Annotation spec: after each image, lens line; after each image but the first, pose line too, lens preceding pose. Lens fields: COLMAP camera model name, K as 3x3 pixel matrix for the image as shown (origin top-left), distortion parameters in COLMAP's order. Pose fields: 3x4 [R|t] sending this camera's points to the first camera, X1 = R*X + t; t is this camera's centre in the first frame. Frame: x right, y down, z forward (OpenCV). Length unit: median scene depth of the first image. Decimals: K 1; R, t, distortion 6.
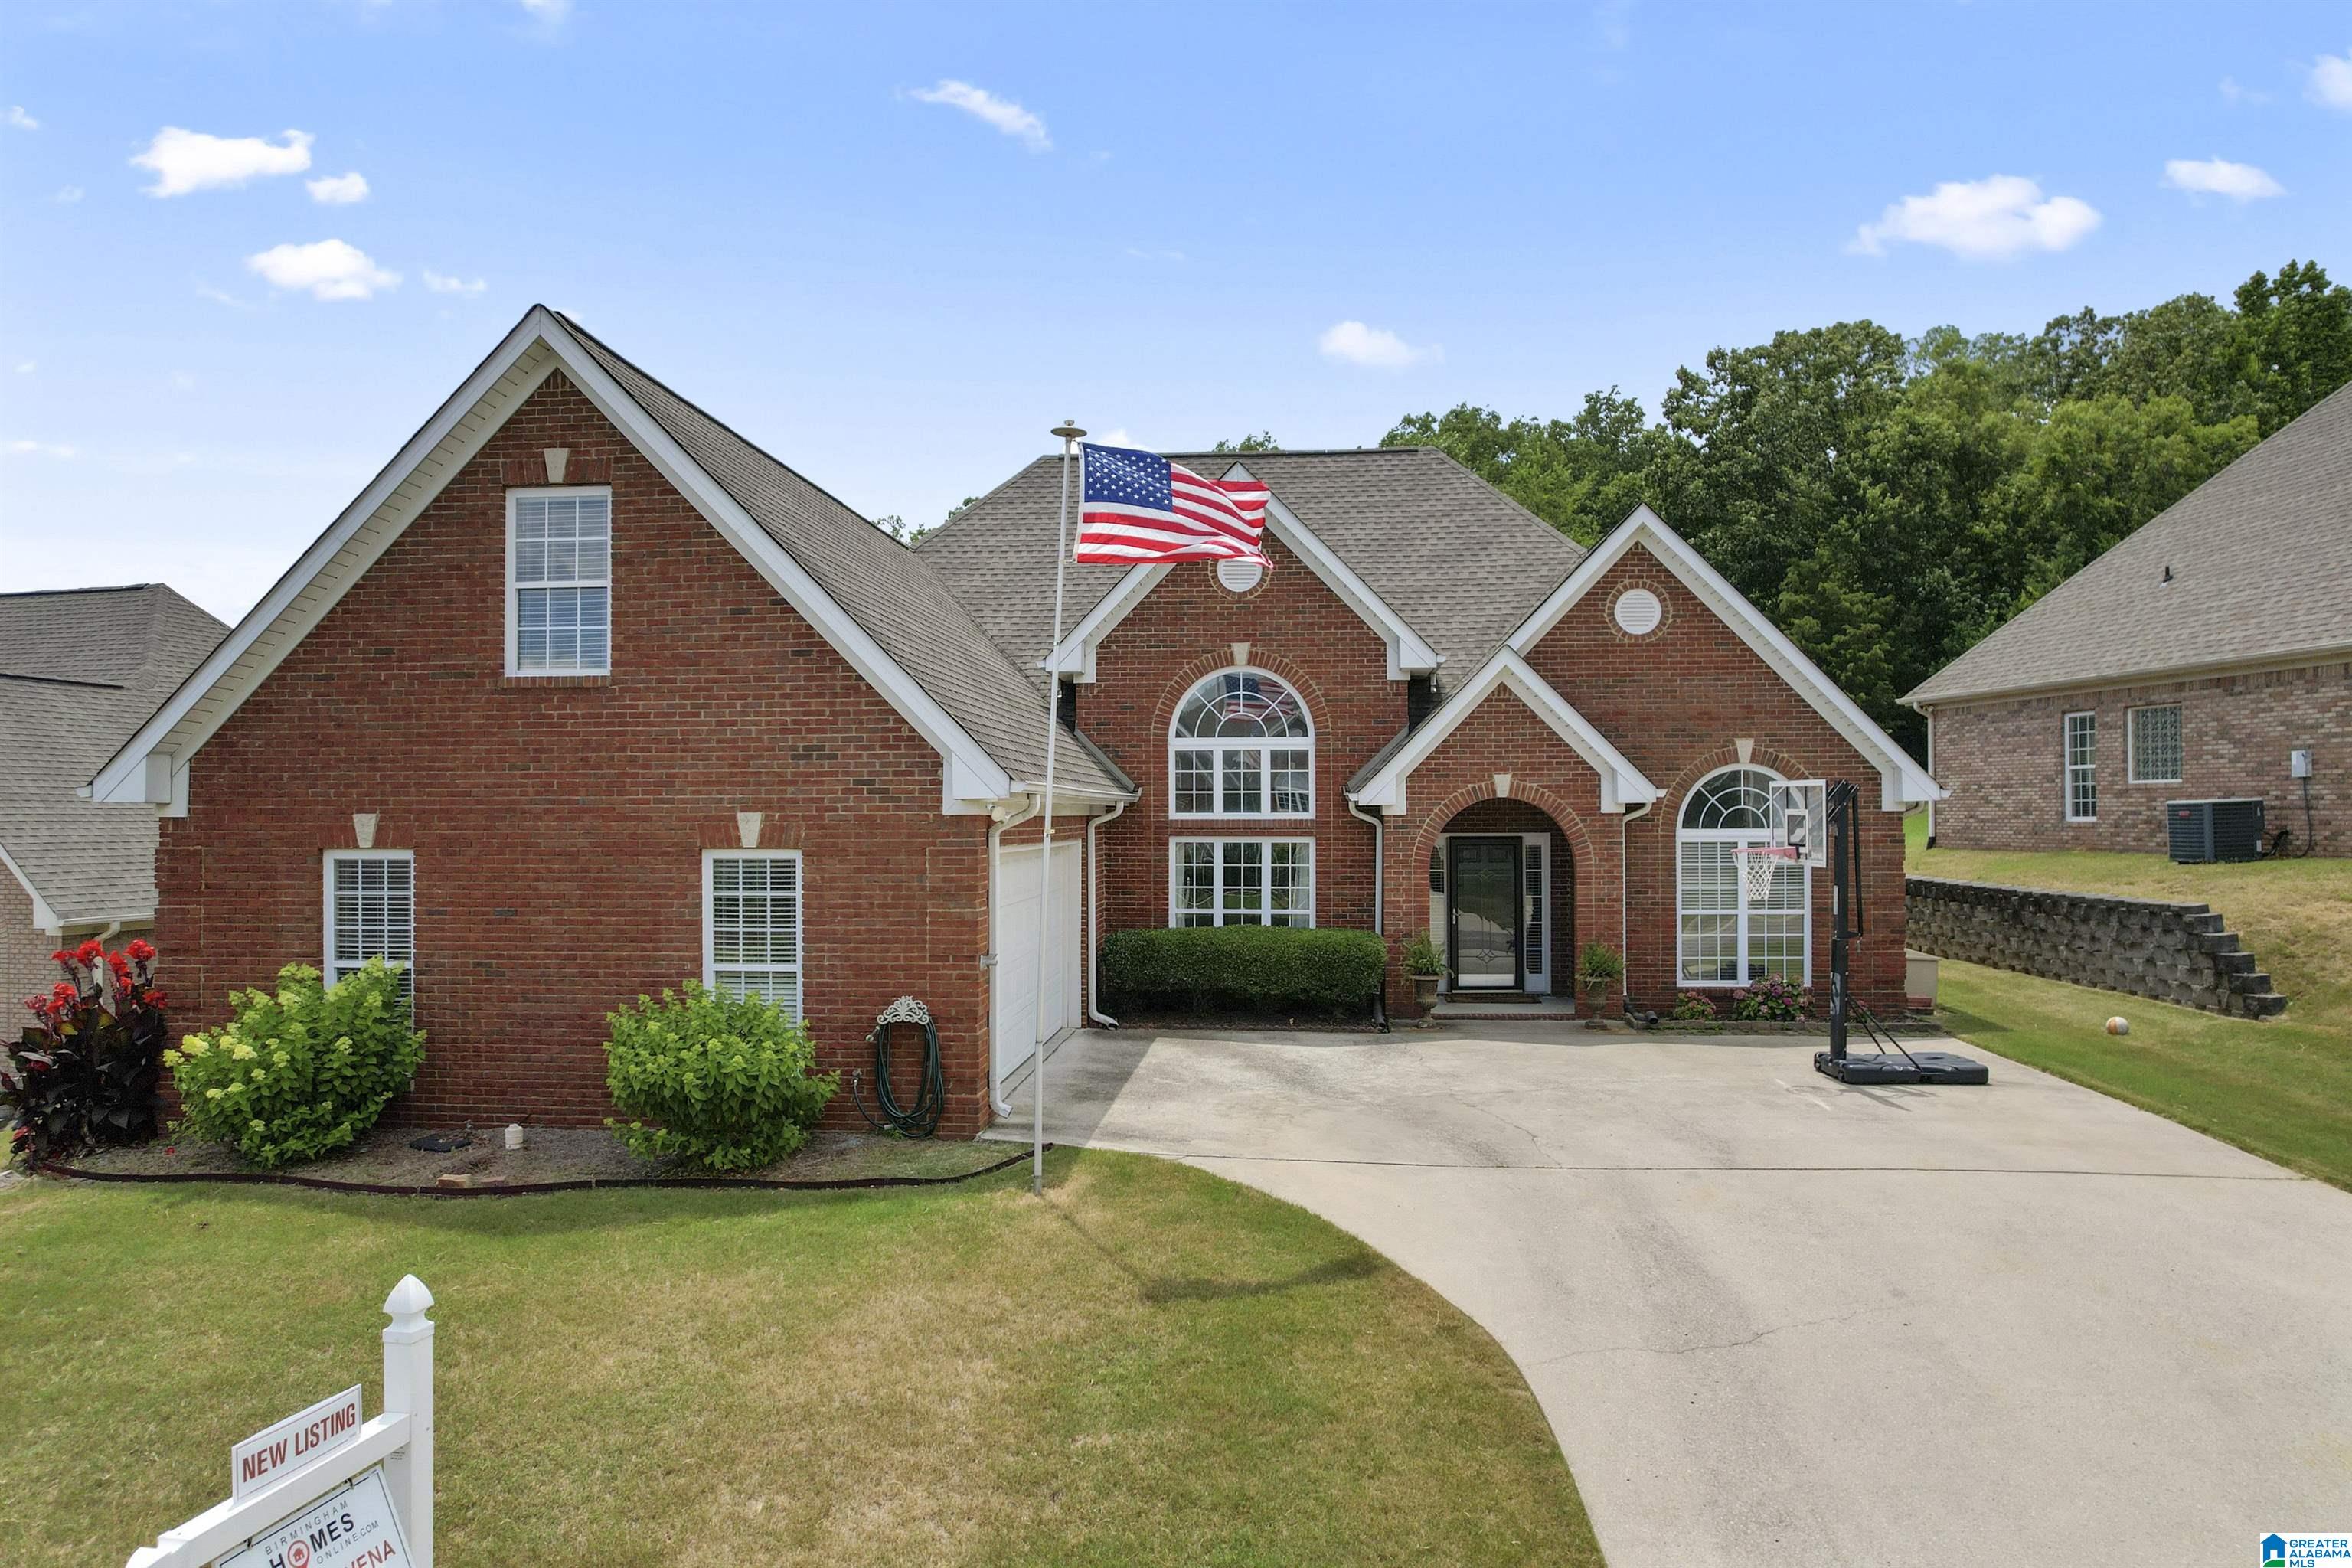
lens RADIAL K [[1503.1, 0, 1241.6], [0, 1503.1, 800.1], [0, 0, 1]] dist [-0.036473, 0.015842]
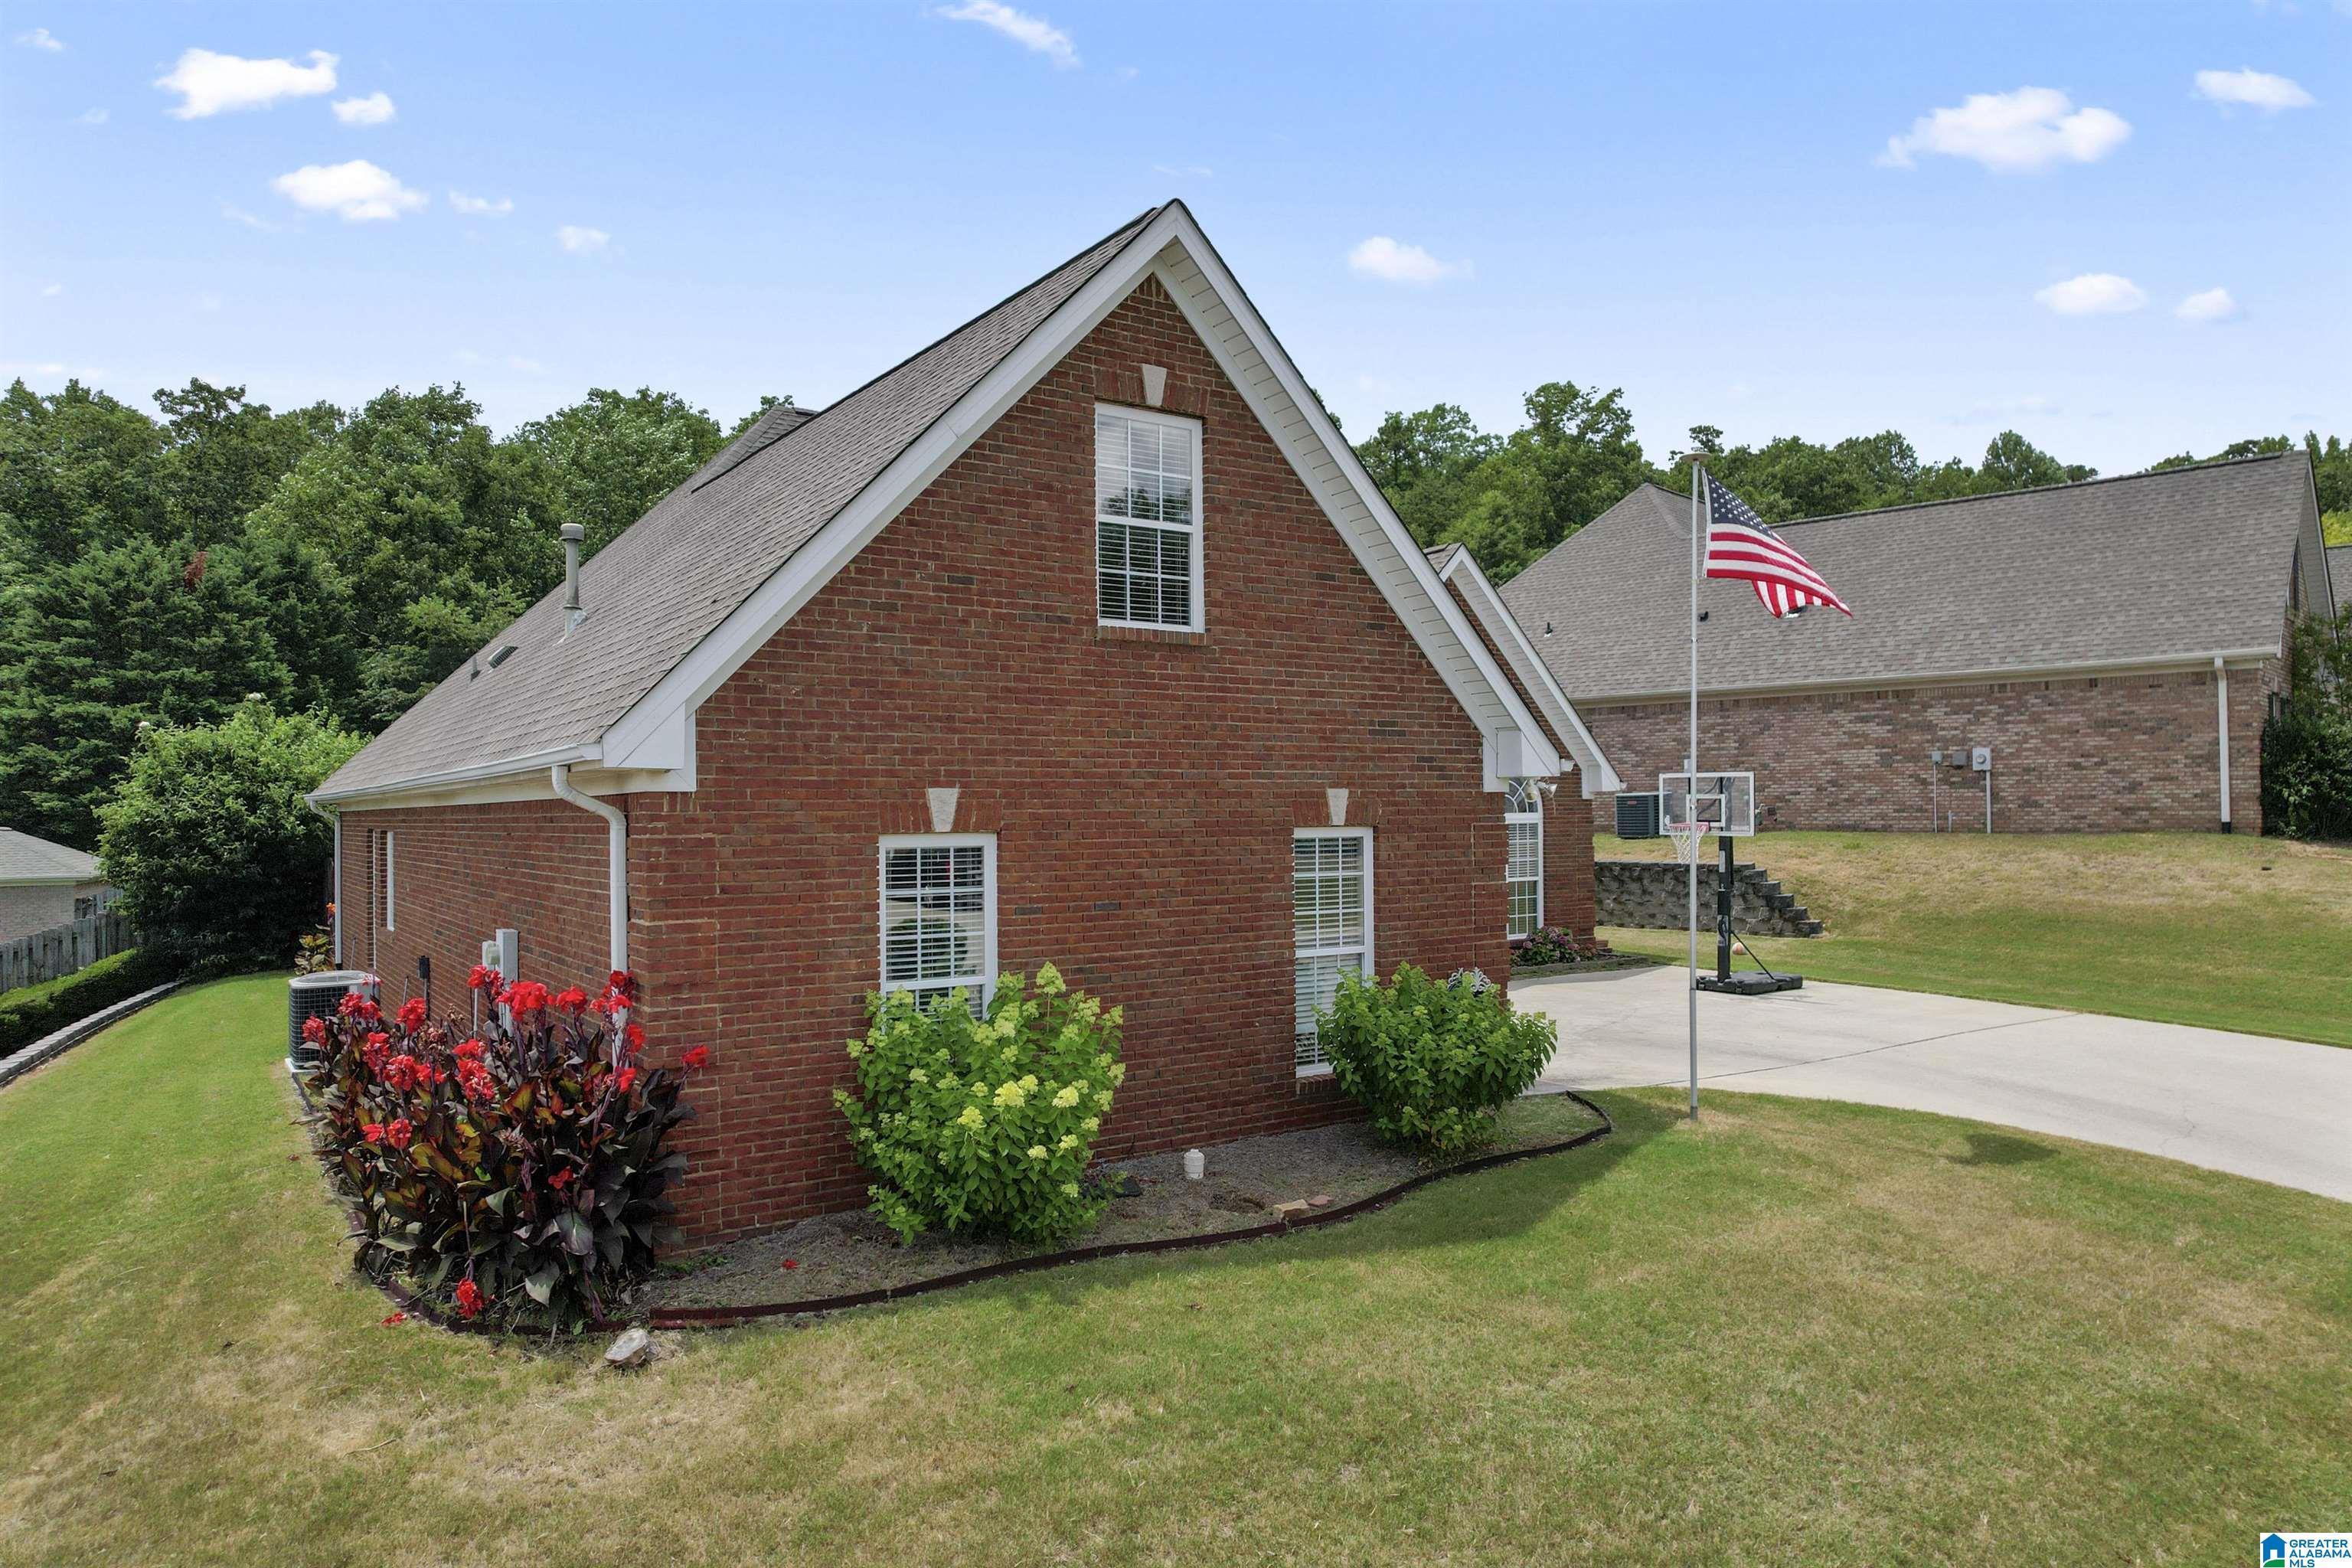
lens RADIAL K [[1503.1, 0, 1241.6], [0, 1503.1, 800.1], [0, 0, 1]] dist [-0.036473, 0.015842]
pose [[0.755730, 0.001567, 0.654882, -0.988942], [0.000448, 0.999996, -0.002909, 0.018001], [-0.654883, 0.002492, 0.755726, 0.310813]]
